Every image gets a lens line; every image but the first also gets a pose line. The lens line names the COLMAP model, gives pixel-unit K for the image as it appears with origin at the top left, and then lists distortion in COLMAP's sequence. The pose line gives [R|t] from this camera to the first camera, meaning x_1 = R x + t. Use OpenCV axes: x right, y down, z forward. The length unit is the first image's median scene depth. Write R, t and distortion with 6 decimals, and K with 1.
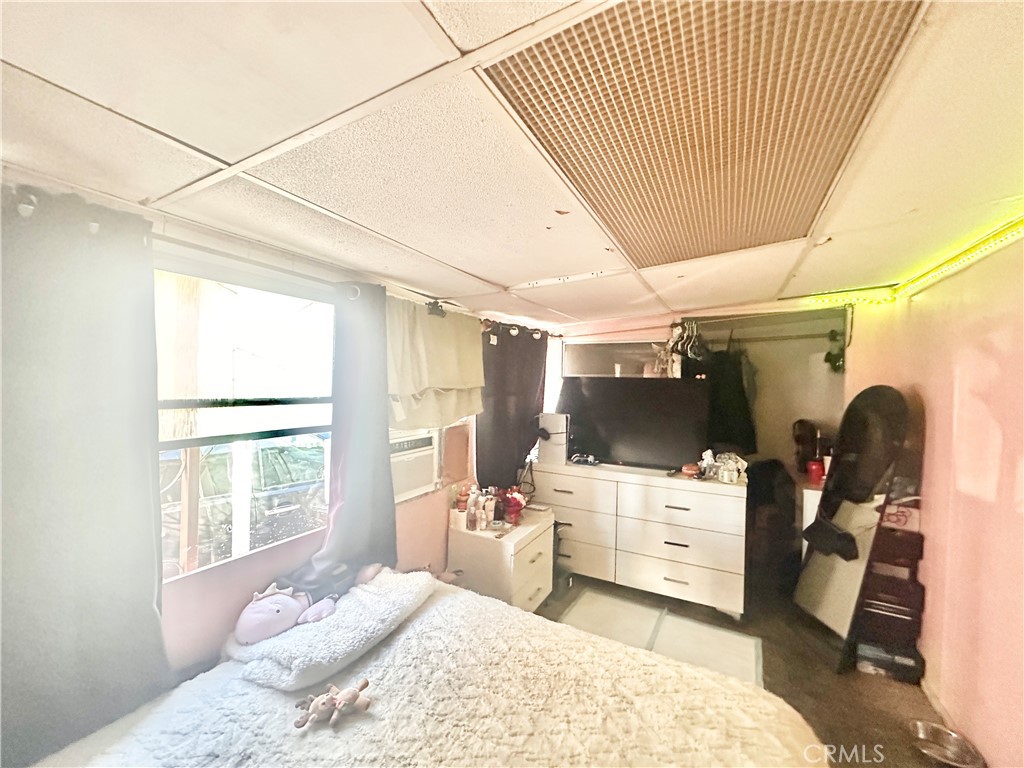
lens RADIAL K [[405.4, 0, 510.1], [0, 405.4, 386.1], [0, 0, 1]] dist [-0.000814, 0.000149]
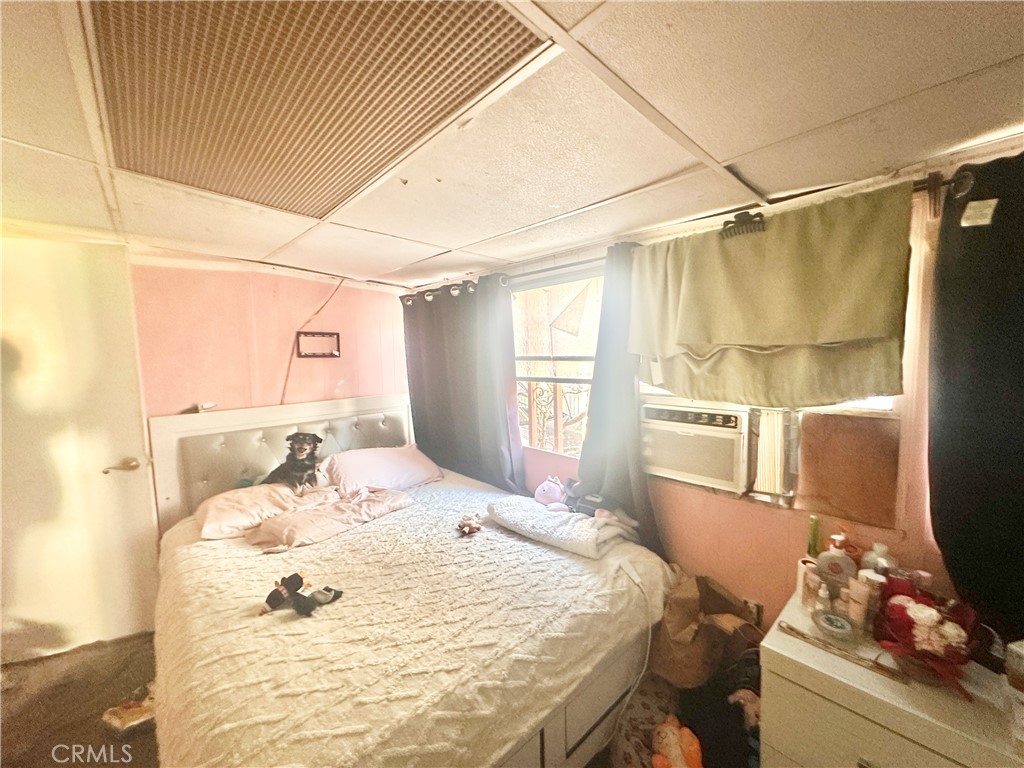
lens RADIAL K [[405.4, 0, 513.6], [0, 405.4, 385.7], [0, 0, 1]] dist [-0.000814, 0.000149]
pose [[-0.331102, 0.058694, -0.941768, 0.780239], [0.002096, 0.998107, 0.061469, 0.040048], [0.943593, 0.018379, -0.330598, 1.176536]]
